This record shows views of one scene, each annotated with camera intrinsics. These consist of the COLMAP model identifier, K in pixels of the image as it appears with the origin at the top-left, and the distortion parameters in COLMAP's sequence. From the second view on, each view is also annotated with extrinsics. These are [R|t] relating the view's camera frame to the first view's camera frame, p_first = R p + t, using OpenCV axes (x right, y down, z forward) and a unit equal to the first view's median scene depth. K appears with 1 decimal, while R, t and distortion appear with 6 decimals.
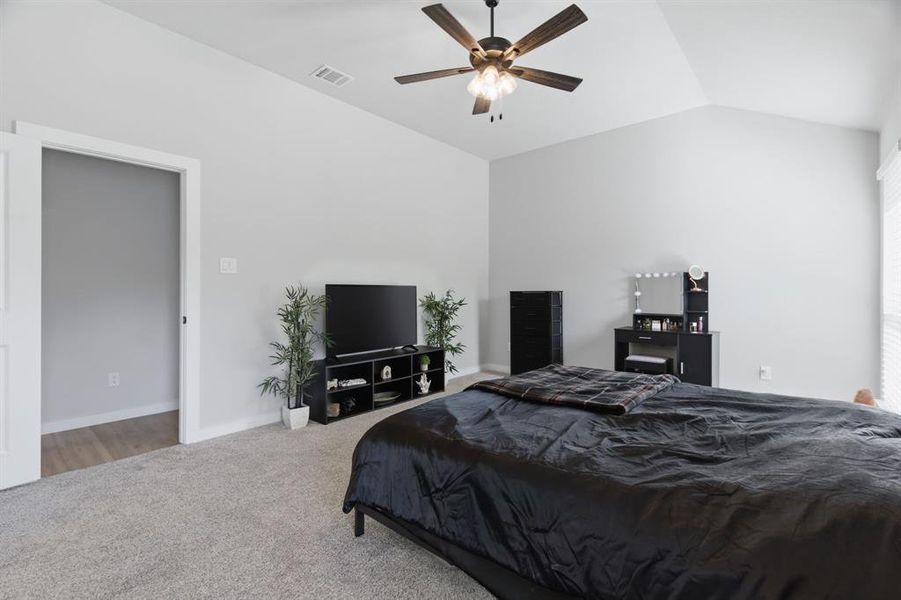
lens RADIAL K [[404.1, 0, 453.0], [0, 404.1, 293.7], [0, 0, 1]] dist [0.001295, 0.000156]
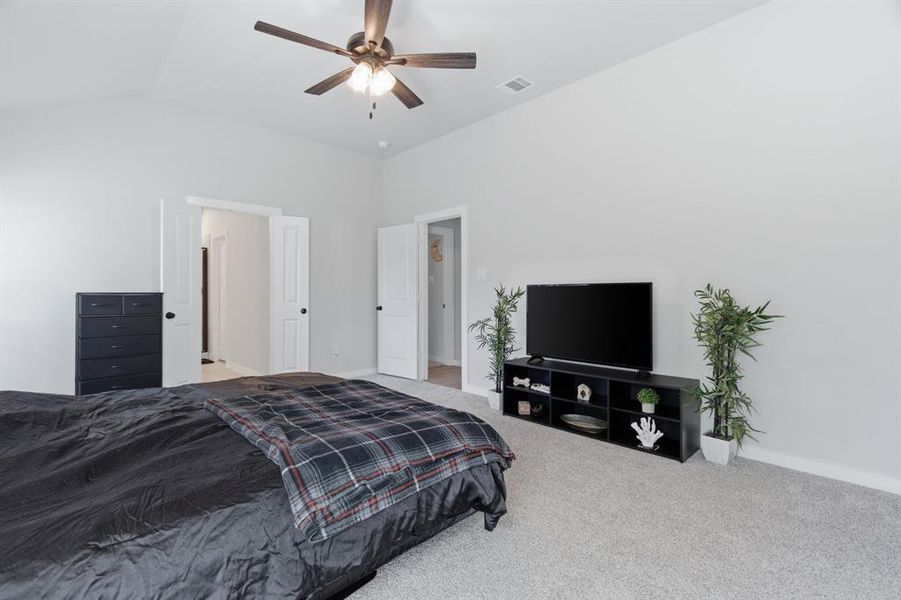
lens RADIAL K [[404.3, 0, 450.9], [0, 404.3, 304.0], [0, 0, 1]] dist [0.000002, 0.000020]
pose [[-0.095763, 0.011571, -0.995337, 0.688644], [-0.003340, 0.999923, 0.011946, 0.013188], [0.995399, 0.004469, -0.095717, 0.860042]]
